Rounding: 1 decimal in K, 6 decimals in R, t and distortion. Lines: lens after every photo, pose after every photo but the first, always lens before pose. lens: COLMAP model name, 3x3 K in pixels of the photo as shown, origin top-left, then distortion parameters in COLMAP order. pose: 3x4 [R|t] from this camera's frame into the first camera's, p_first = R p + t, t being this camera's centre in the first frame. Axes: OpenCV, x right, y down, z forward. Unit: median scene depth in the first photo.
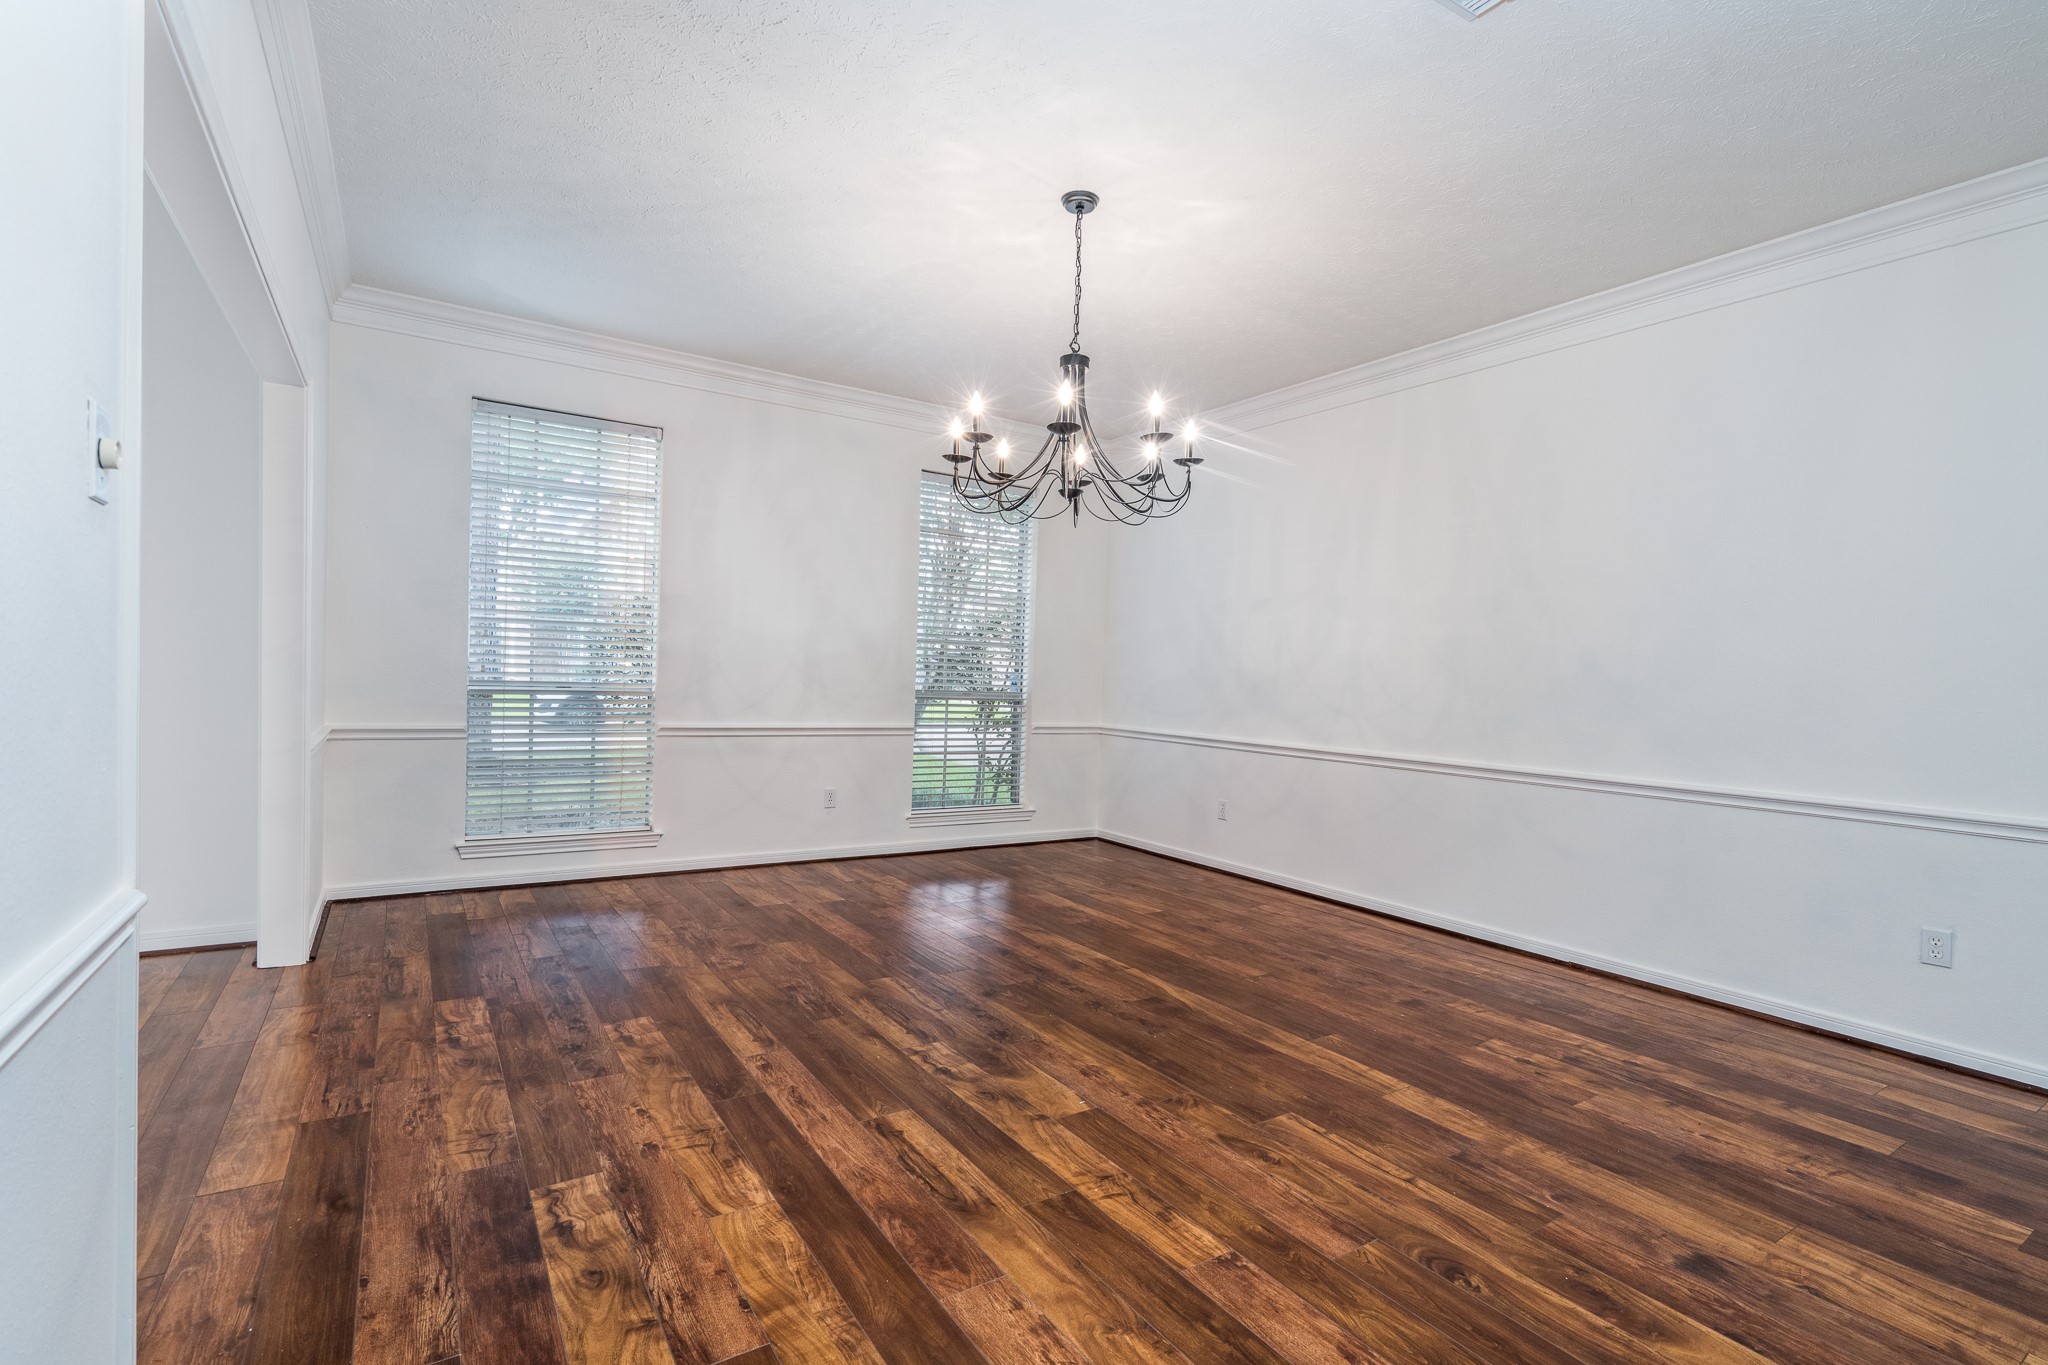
lens RADIAL K [[948.0, 0, 1024.0], [0, 948.0, 682.5], [0, 0, 1]] dist [0.001673, 0.000168]
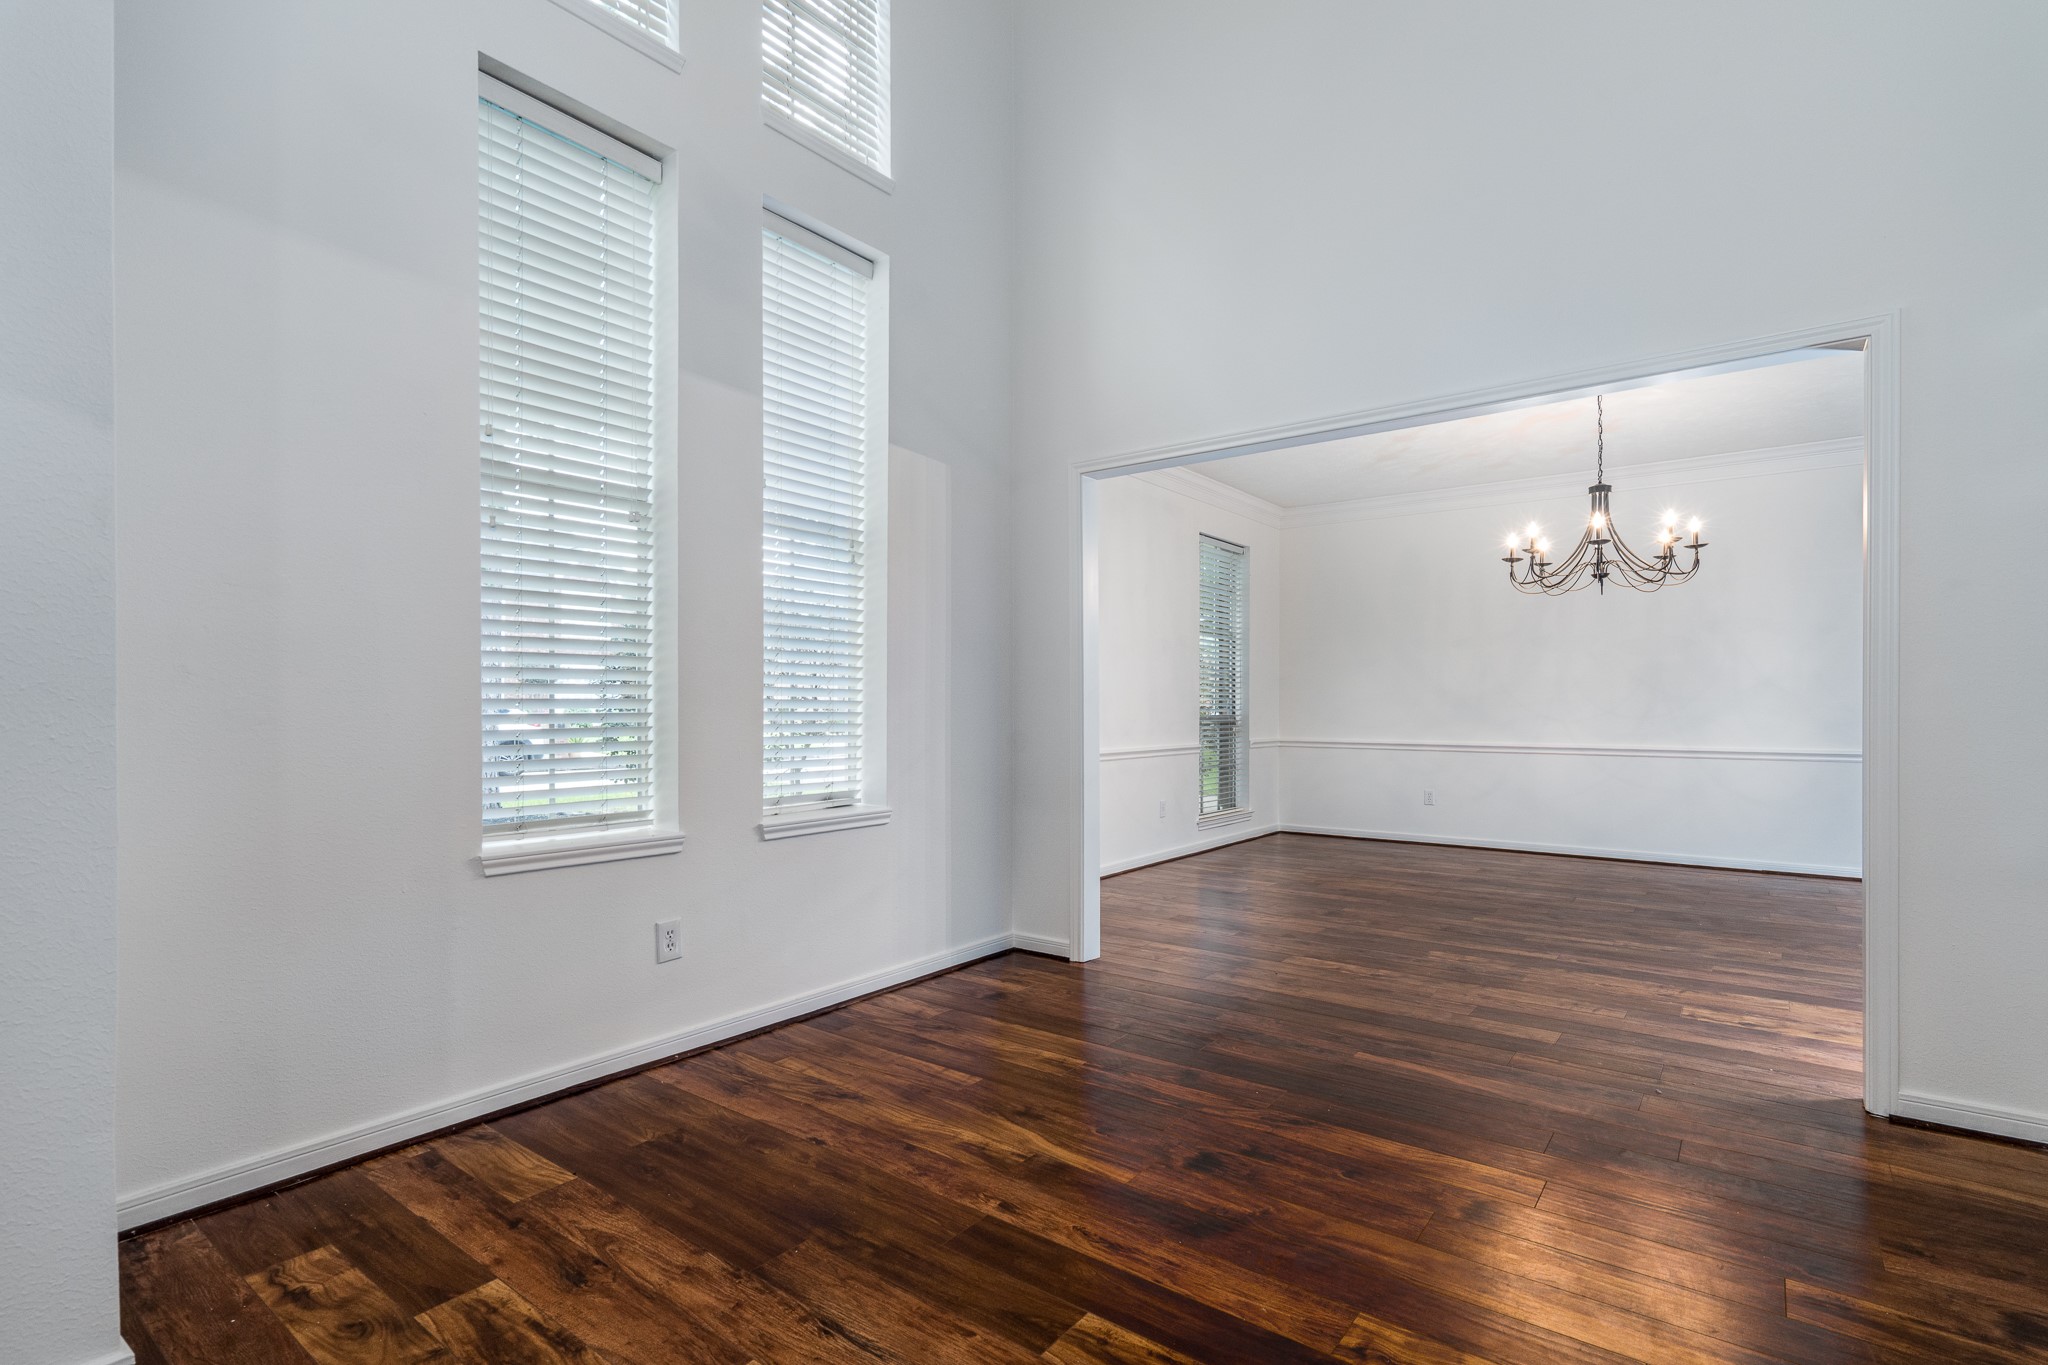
lens RADIAL K [[962.9, 0, 1024.0], [0, 962.9, 682.5], [0, 0, 1]] dist [0.001747, 0.000472]
pose [[0.944710, -0.026292, 0.326851, -1.414323], [0.034415, 0.999225, -0.019096, -0.034517], [-0.326096, 0.029289, 0.944883, -0.150459]]
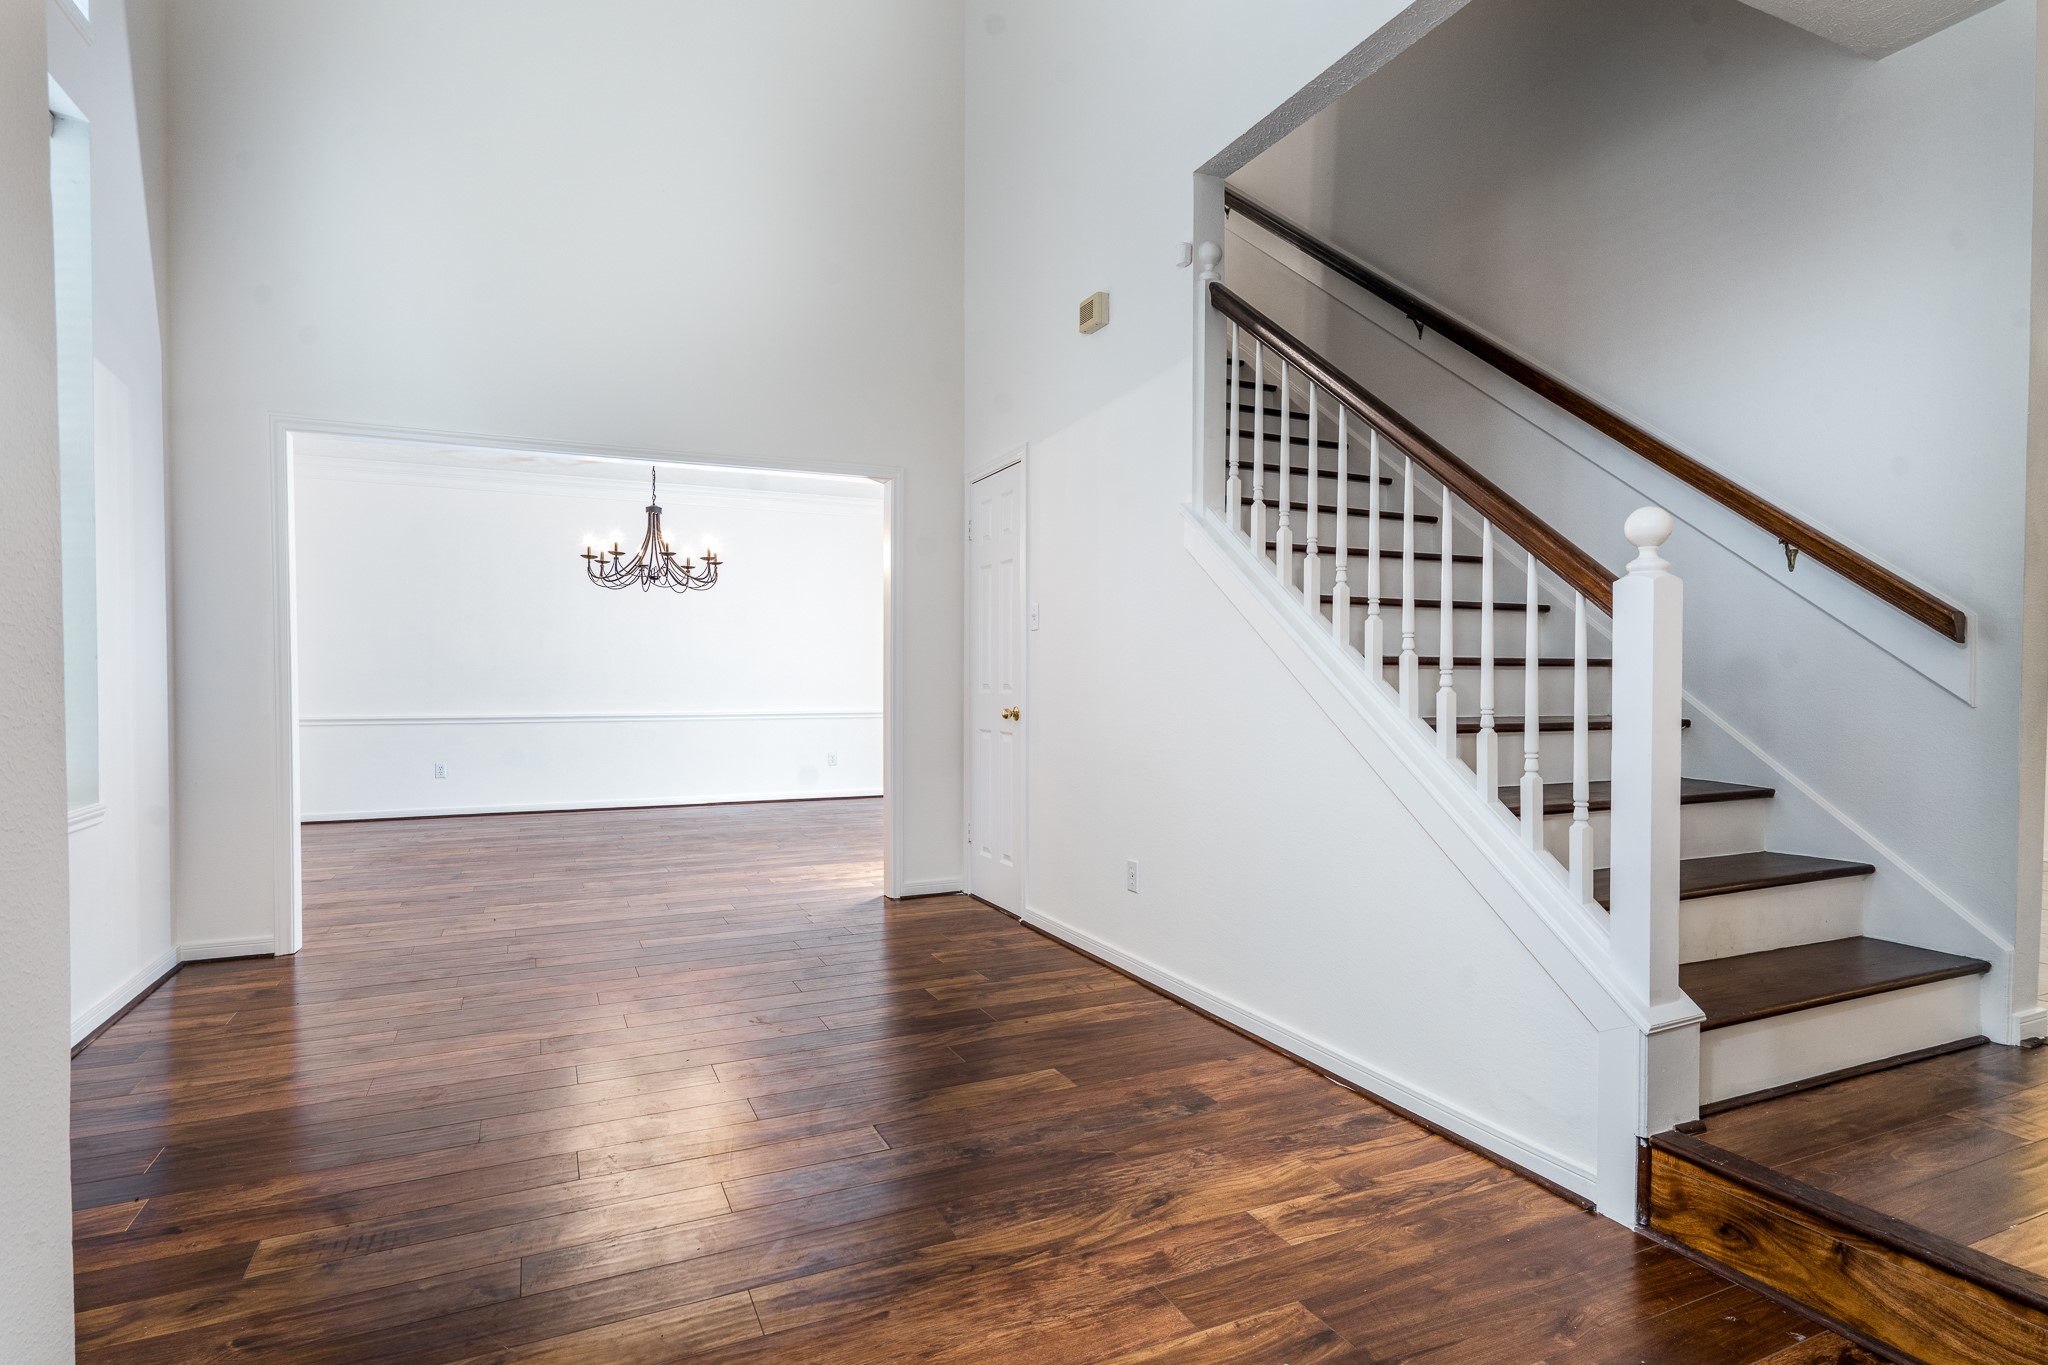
lens RADIAL K [[981.7, 0, 1024.0], [0, 981.7, 682.5], [0, 0, 1]] dist [0.000218, -0.000089]
pose [[0.170041, -0.038409, 0.984688, -2.000893], [0.017340, 0.999202, 0.035981, -0.052244], [-0.985285, 0.010956, 0.170571, -0.060147]]
